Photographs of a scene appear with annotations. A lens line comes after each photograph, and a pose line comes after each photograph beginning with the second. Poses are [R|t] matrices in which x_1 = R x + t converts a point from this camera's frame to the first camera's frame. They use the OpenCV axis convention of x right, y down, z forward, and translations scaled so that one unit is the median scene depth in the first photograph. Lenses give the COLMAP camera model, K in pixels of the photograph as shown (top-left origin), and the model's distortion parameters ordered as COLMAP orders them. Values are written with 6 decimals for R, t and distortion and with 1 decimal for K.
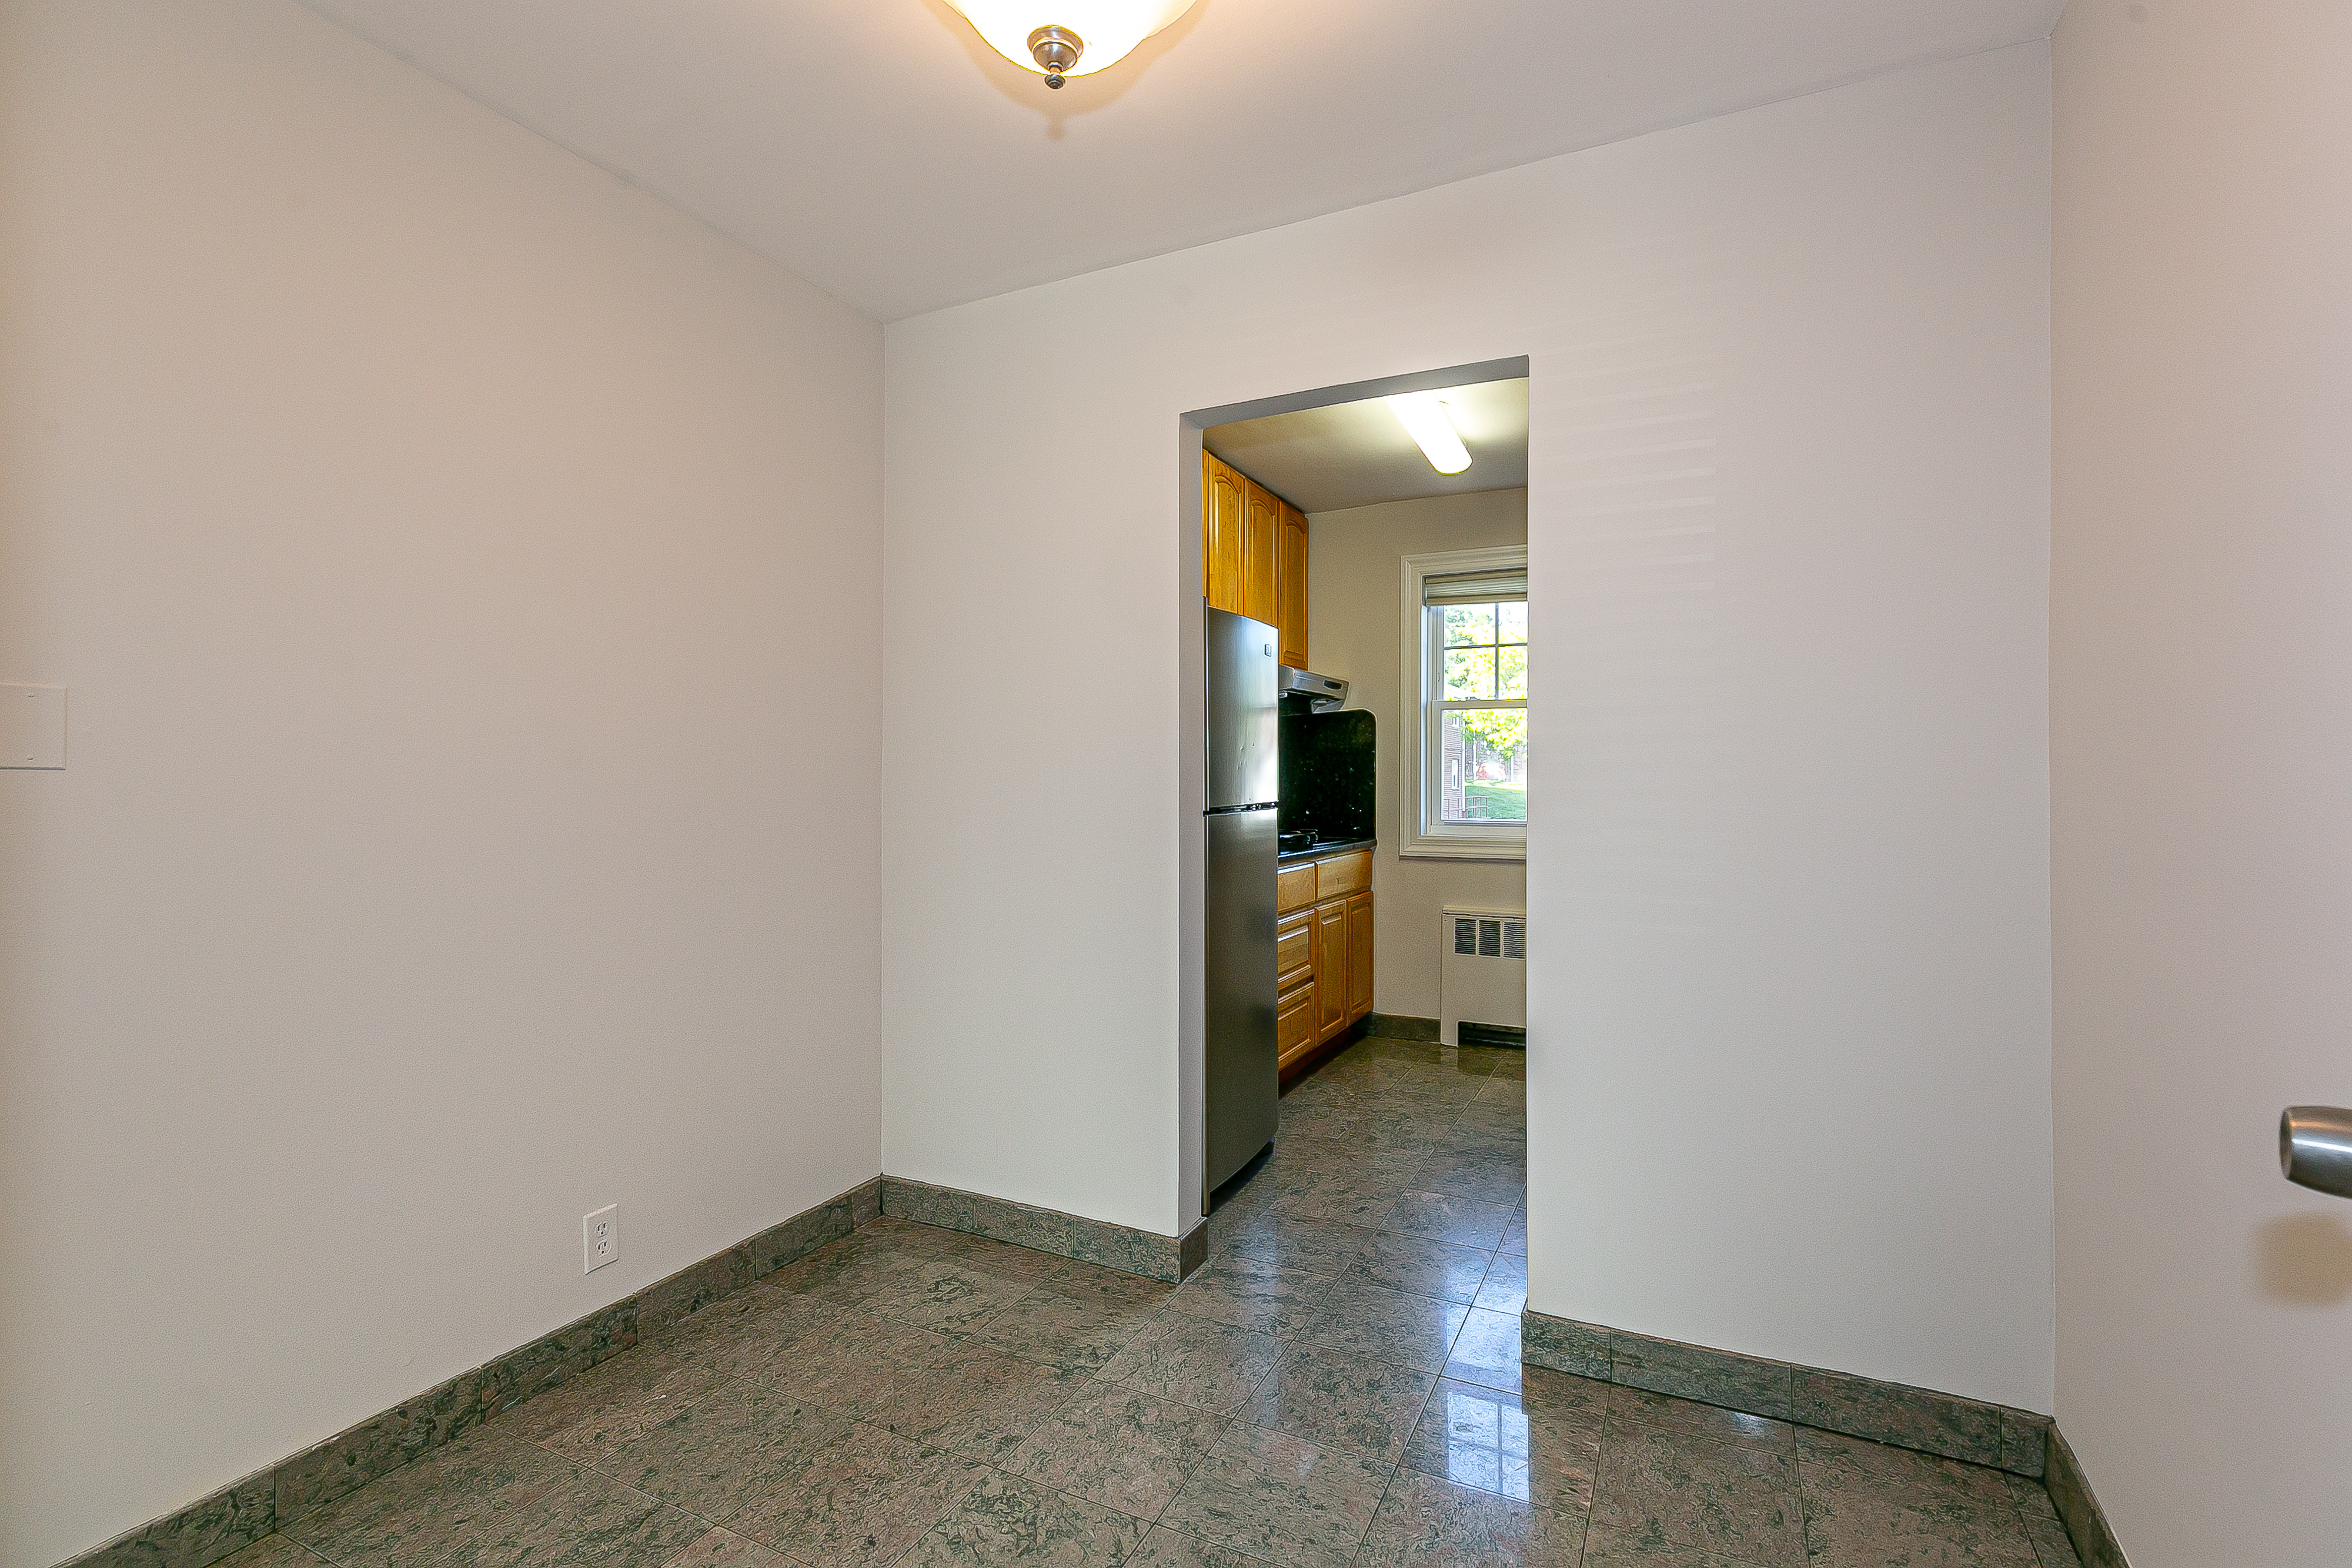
lens RADIAL K [[1063.7, 0, 1190.9], [0, 1063.7, 780.1], [0, 0, 1]] dist [0.002286, 0.000122]
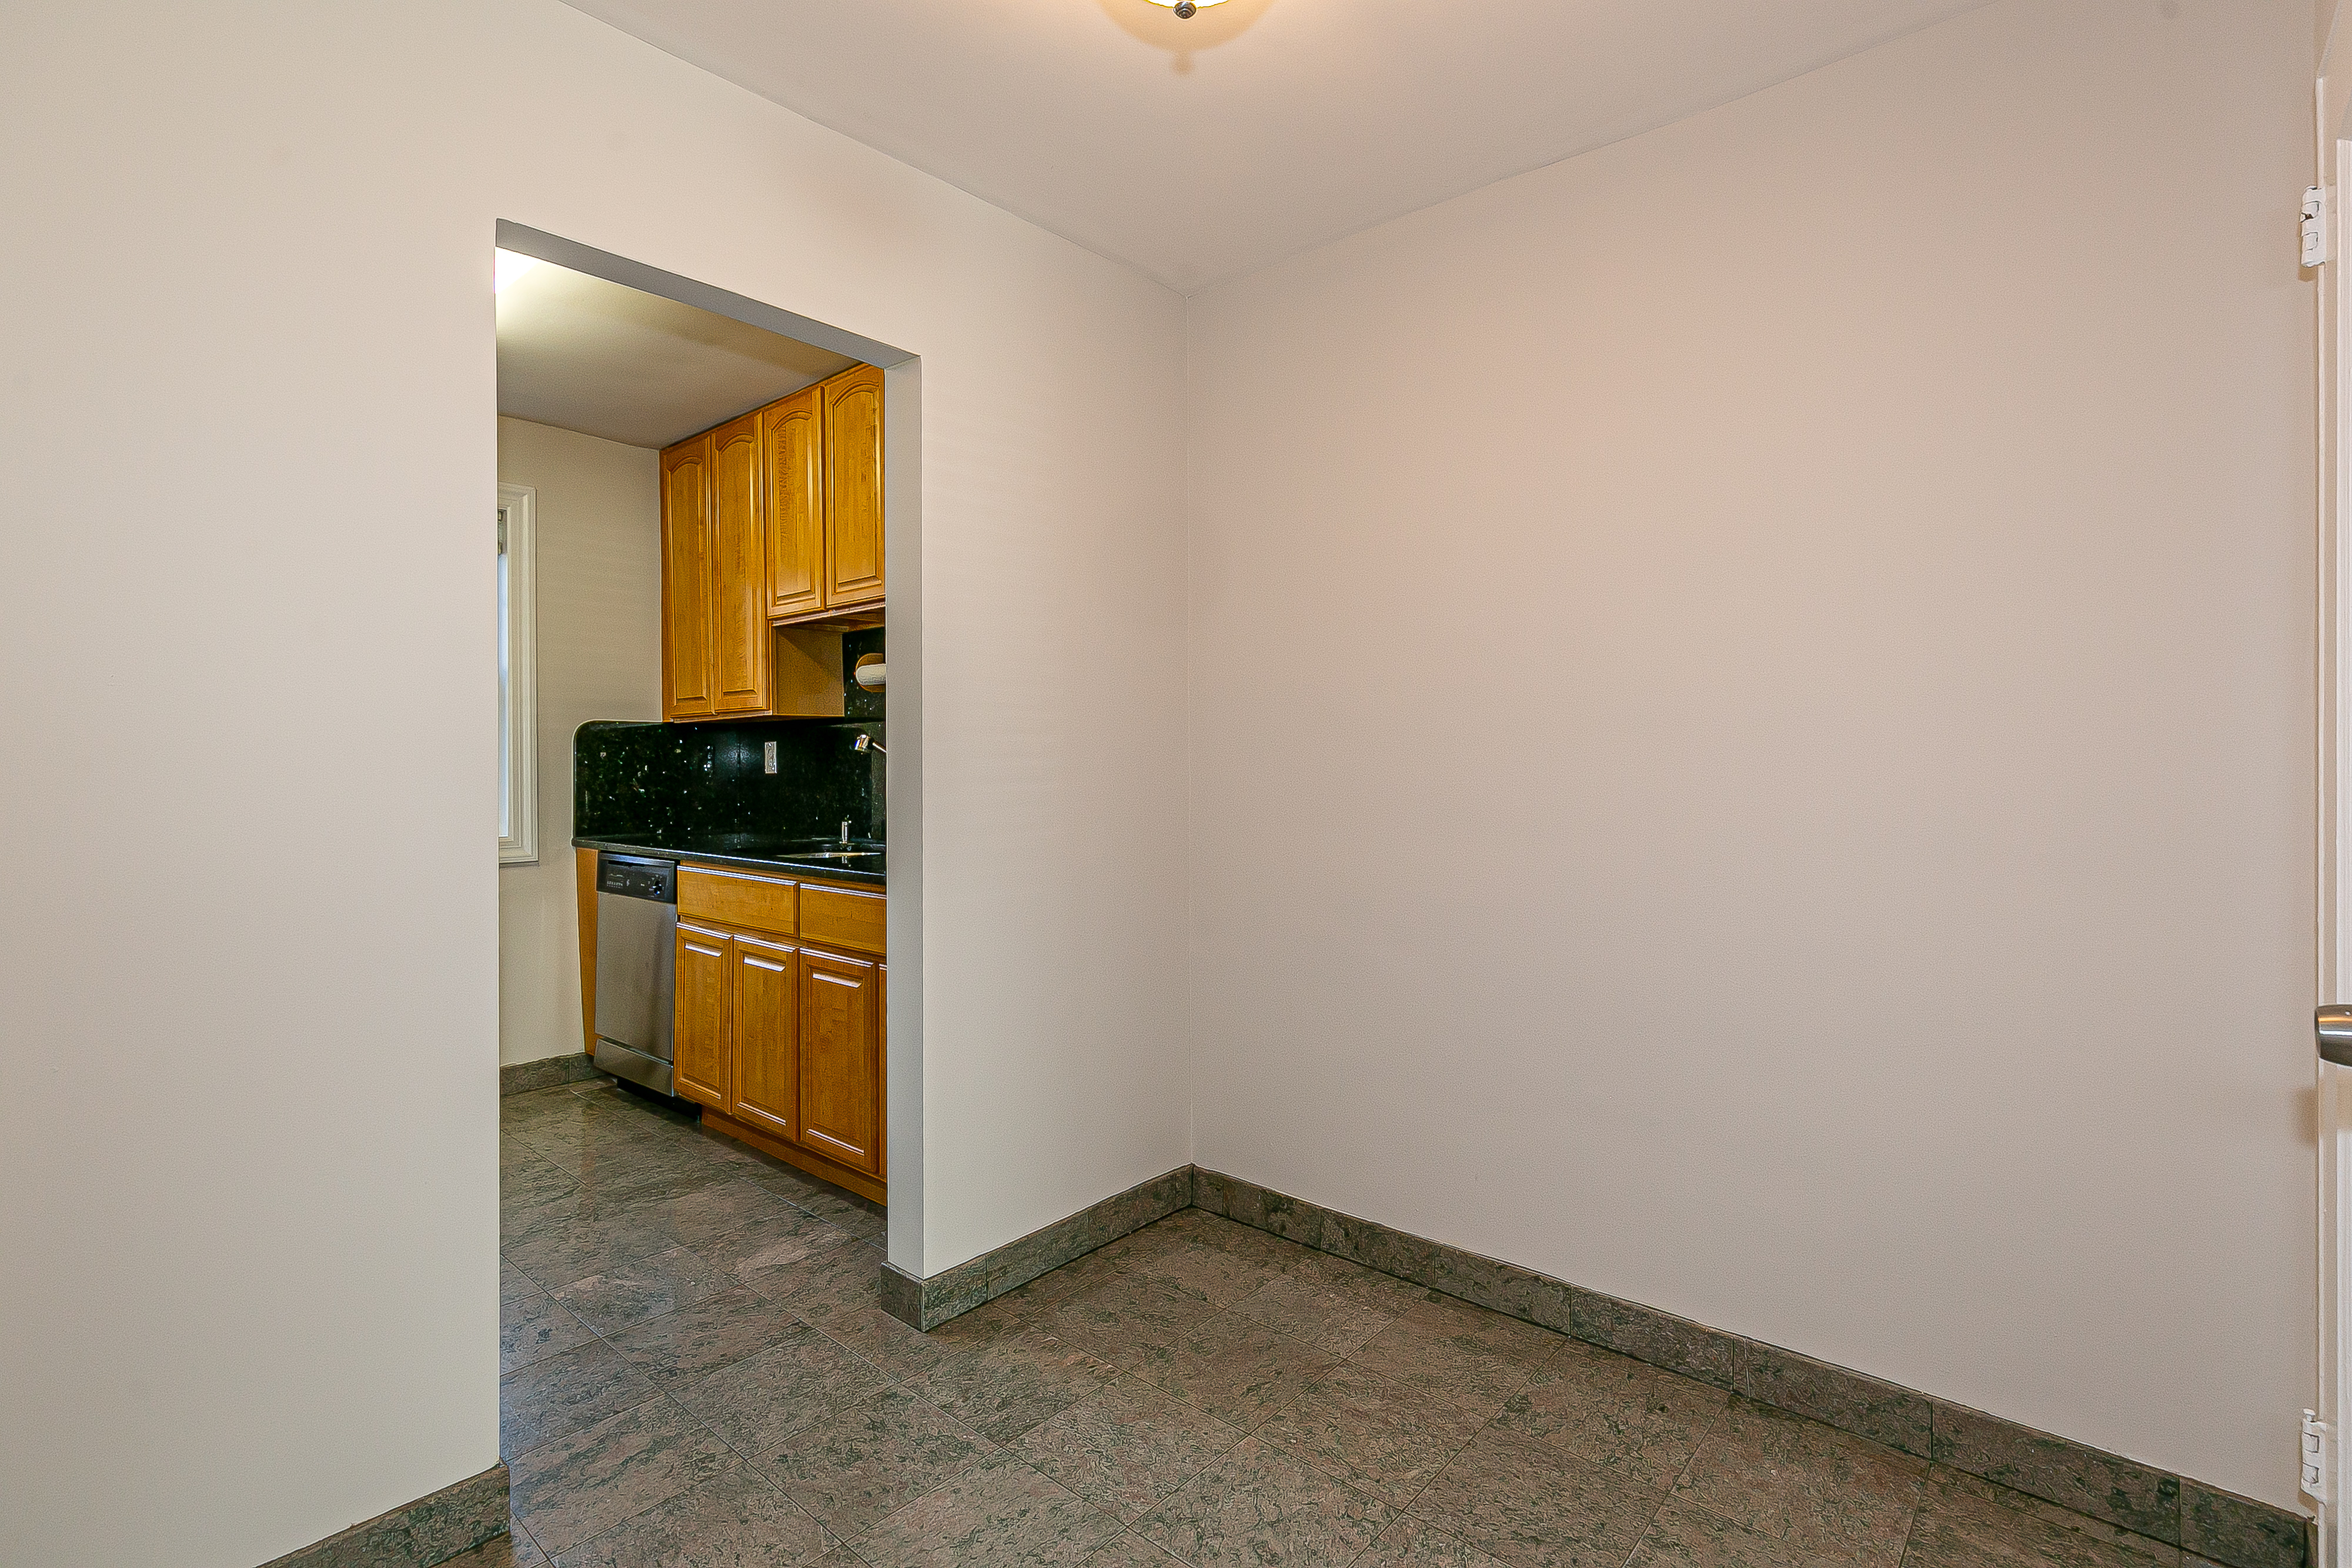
lens RADIAL K [[1118.3, 0, 1186.3], [0, 1118.3, 764.0], [0, 0, 1]] dist [0.000919, 0.000080]
pose [[0.262951, -0.009352, 0.964764, -0.635150], [0.007990, 0.999940, 0.007515, -0.008996], [-0.964776, 0.005733, 0.263010, 0.447723]]
